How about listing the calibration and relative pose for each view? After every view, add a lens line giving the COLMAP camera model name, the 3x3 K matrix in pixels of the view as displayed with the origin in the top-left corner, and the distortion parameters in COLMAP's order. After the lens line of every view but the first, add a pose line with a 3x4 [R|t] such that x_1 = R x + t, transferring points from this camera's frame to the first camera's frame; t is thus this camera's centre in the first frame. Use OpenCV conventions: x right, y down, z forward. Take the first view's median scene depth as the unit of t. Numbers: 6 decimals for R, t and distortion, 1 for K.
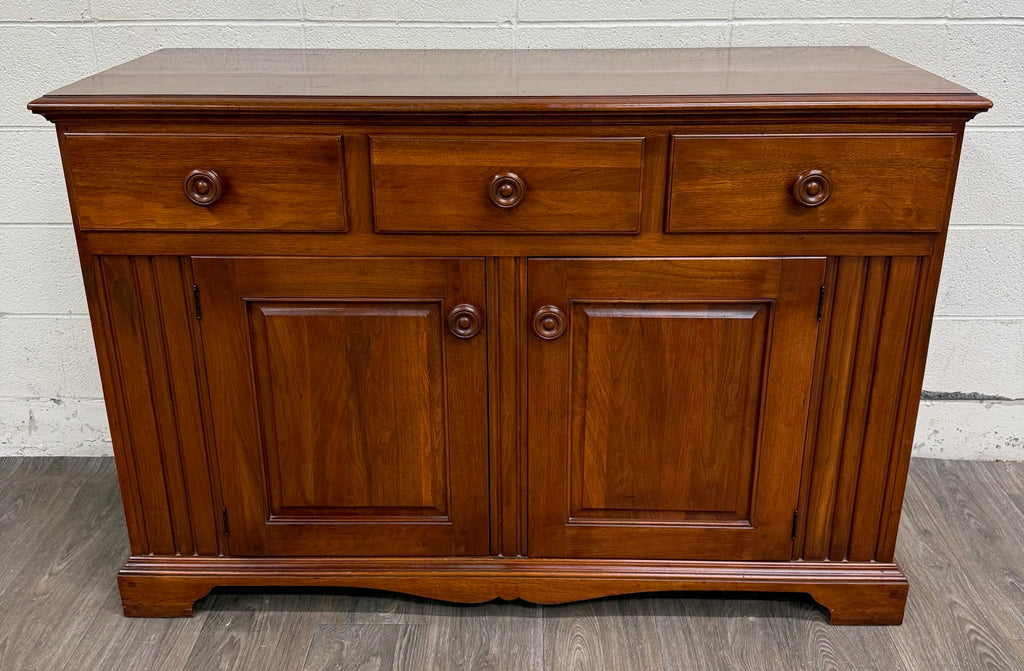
lens RADIAL K [[978.8, 0, 510.1], [0, 978.8, 285.2], [0, 0, 1]] dist [0.004195, 0.000000]
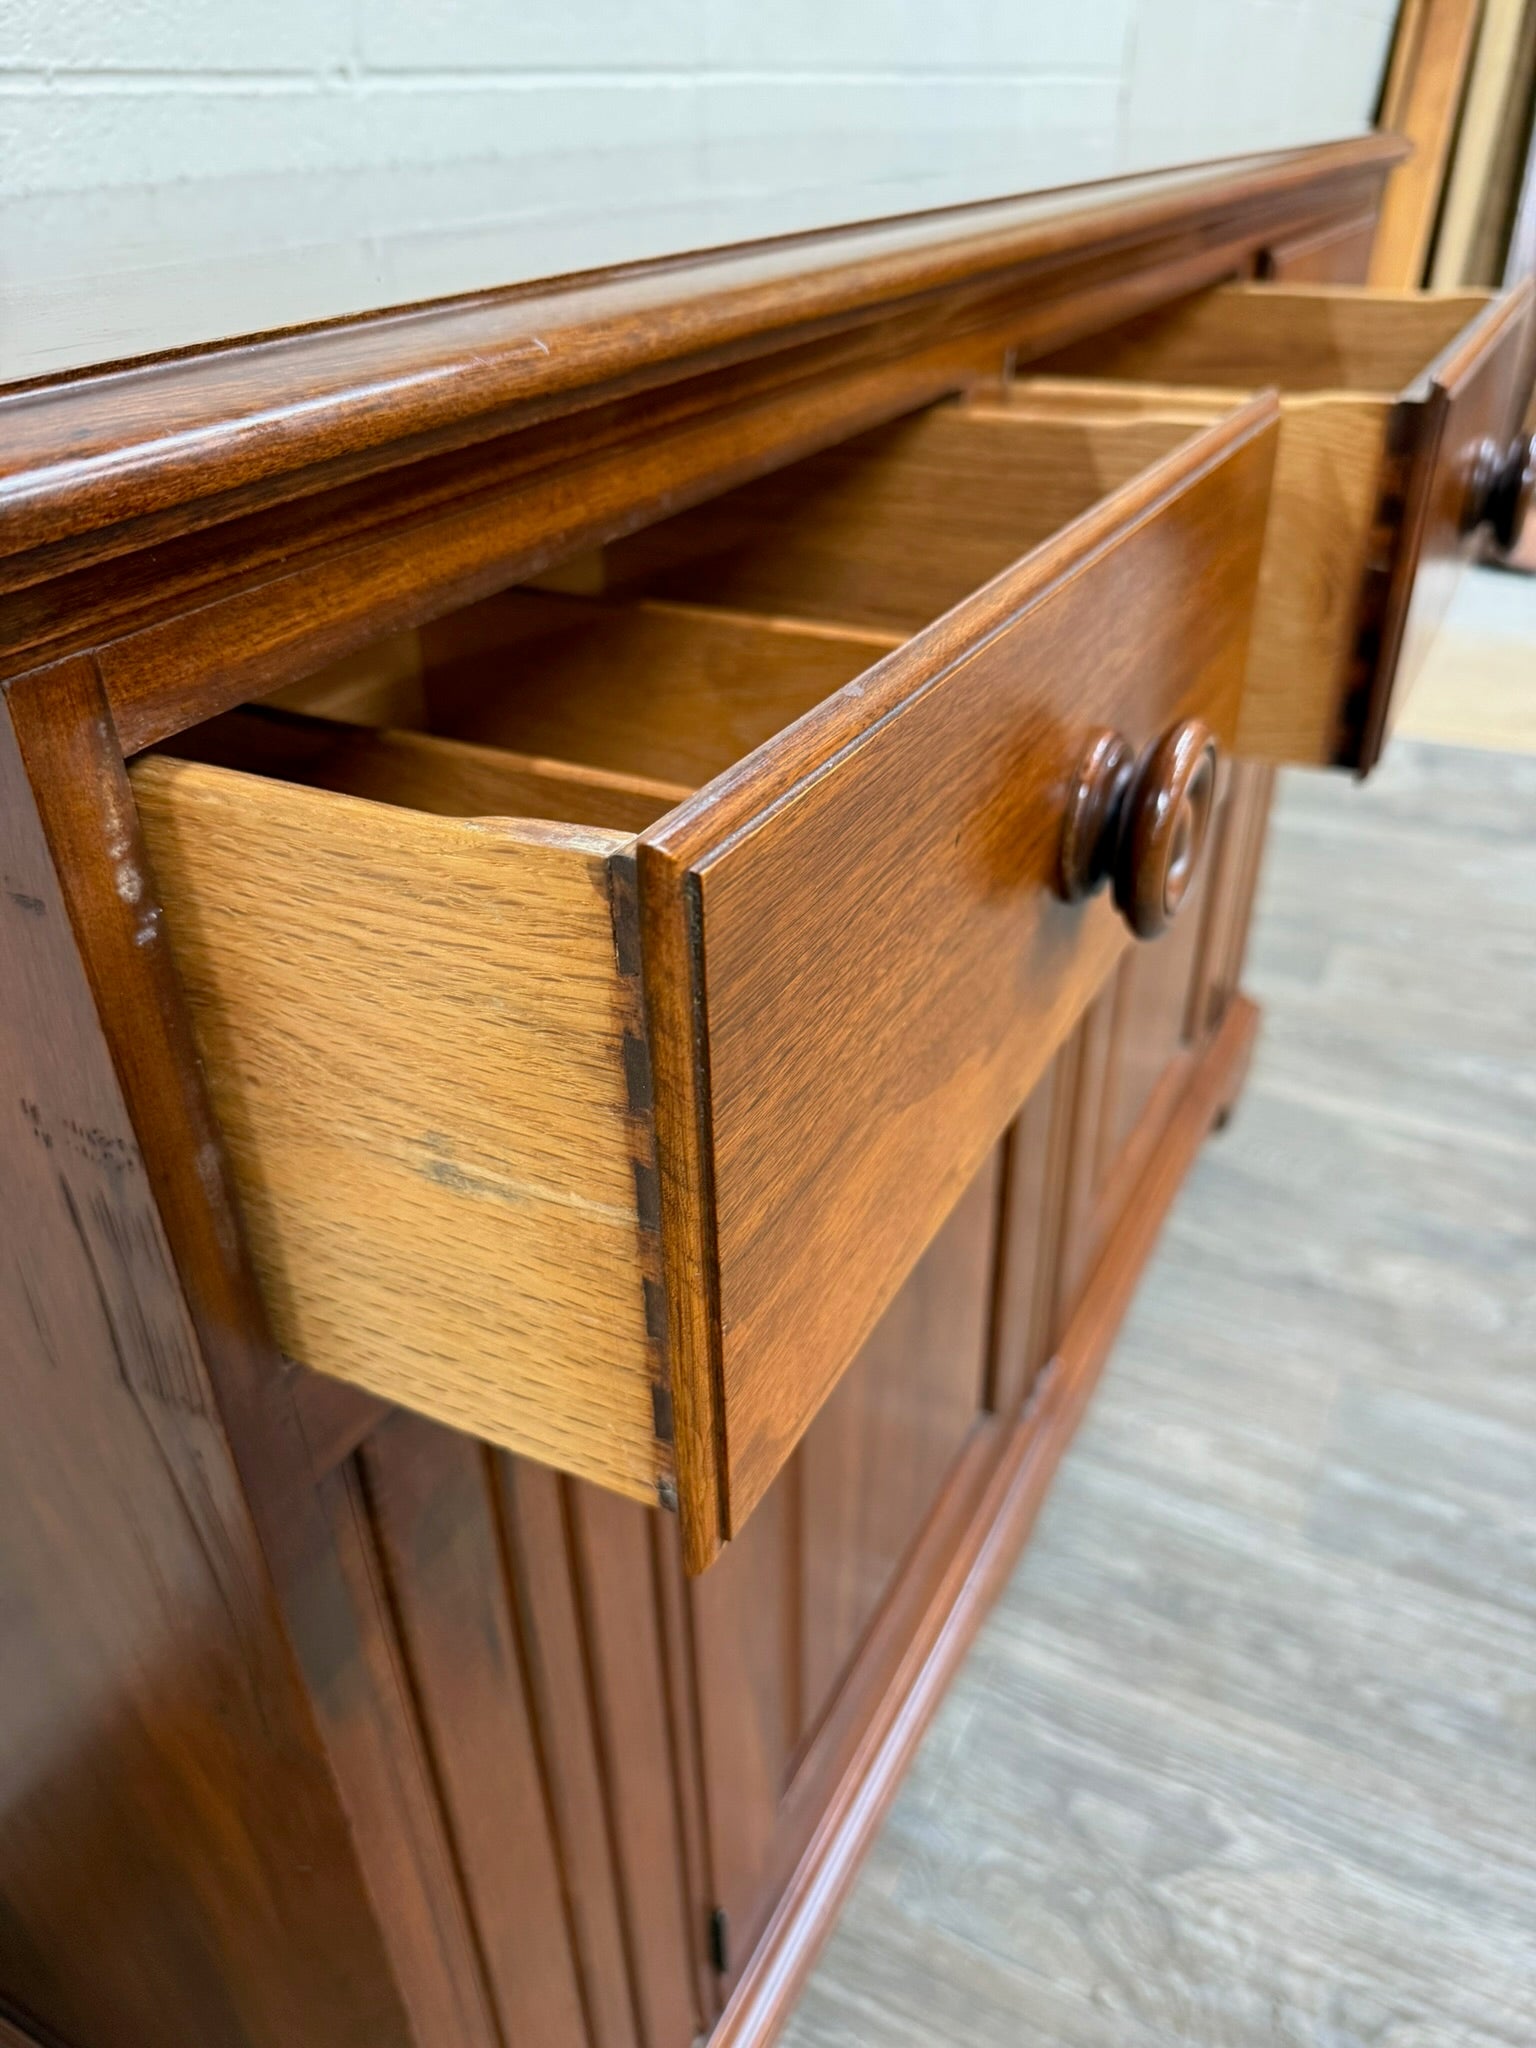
lens RADIAL K [[1490.5, 0, 773.6], [0, 1490.5, 1033.1], [0, 0, 1]] dist [-0.026196, 0.006934]
pose [[0.449477, -0.478295, 0.754456, -0.479953], [0.337667, 0.872887, 0.352206, -0.134194], [-0.827013, 0.096447, 0.553847, 0.725776]]
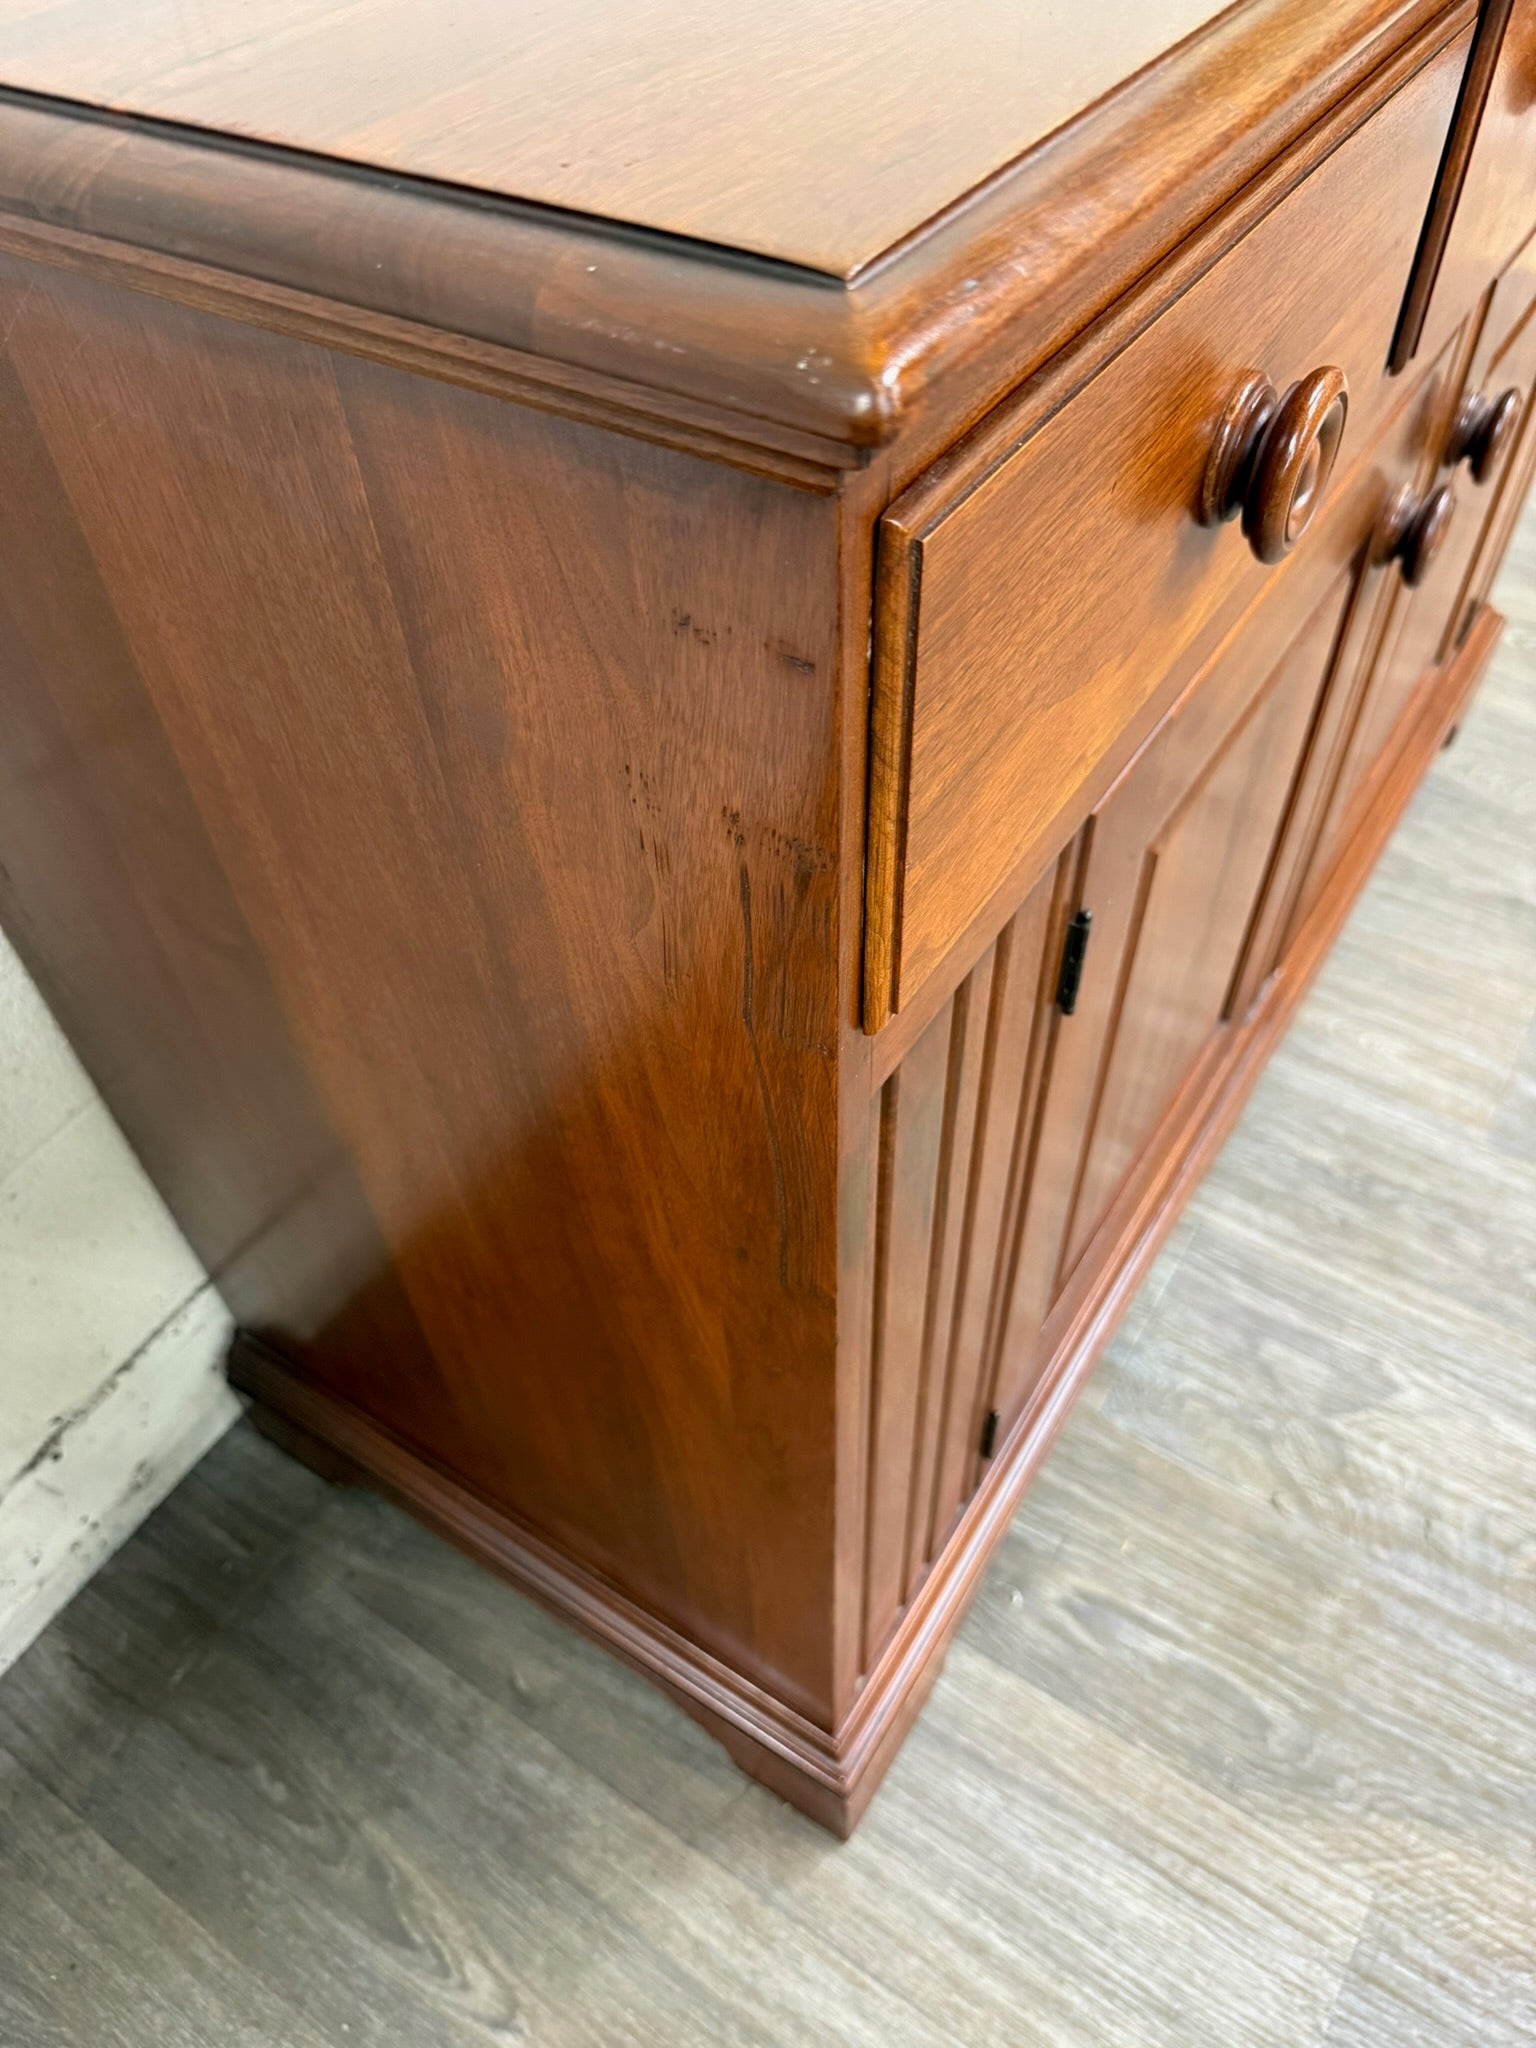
lens RADIAL K [[1490.5, 0, 757.4], [0, 1490.5, 1013.7], [0, 0, 1]] dist [-0.026196, 0.006934]
pose [[0.530820, -0.642723, 0.552392, -0.526430], [0.336025, 0.757995, 0.559044, -0.191406], [-0.778021, -0.111135, 0.618330, 0.758890]]
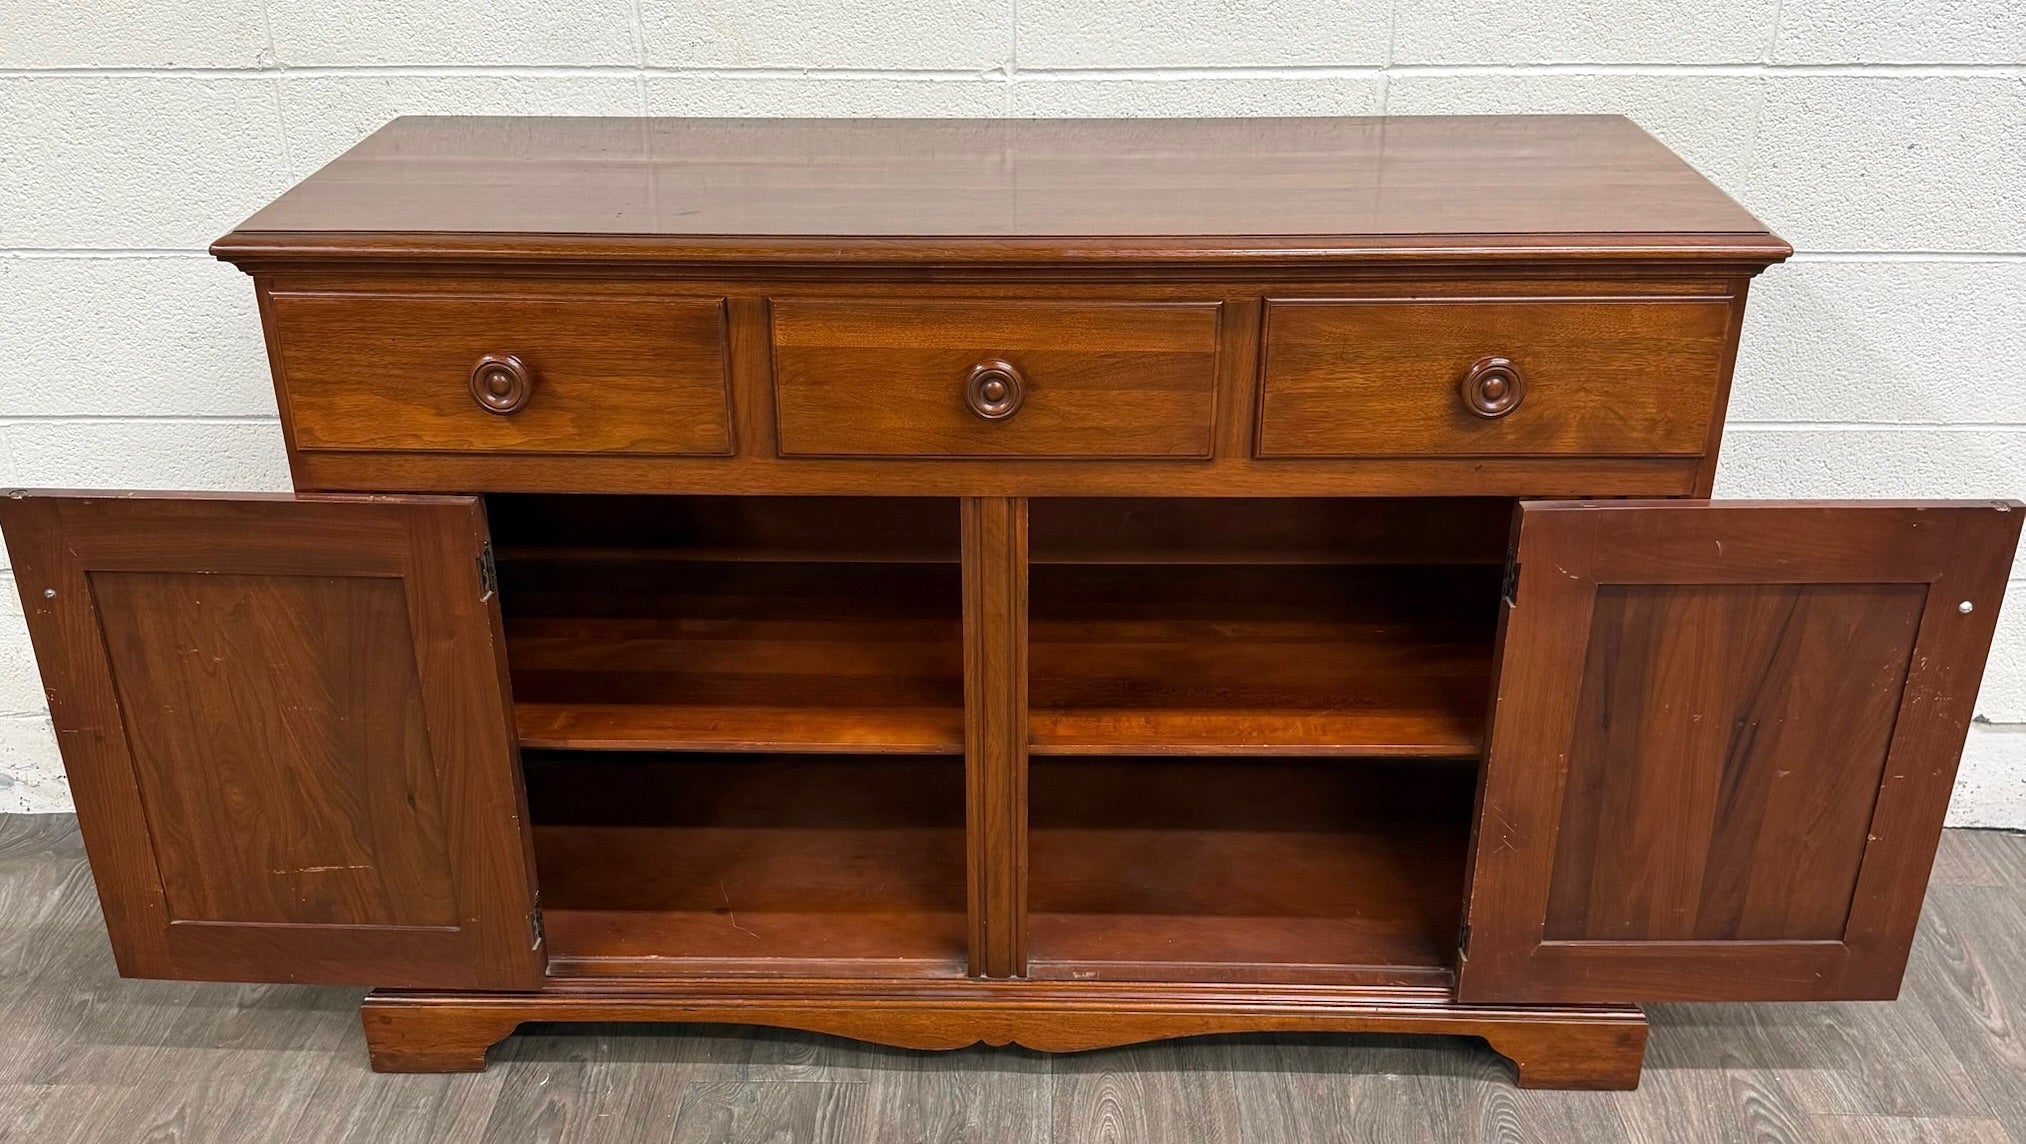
lens RADIAL K [[1964.1, 0, 989.7], [0, 1964.1, 709.7], [0, 0, 1]] dist [0.013949, 0.000000]
pose [[0.999971, 0.002672, -0.007126, 0.002201], [-0.001782, 0.992527, 0.122015, -0.041271], [0.007399, -0.121999, 0.992503, -0.210296]]
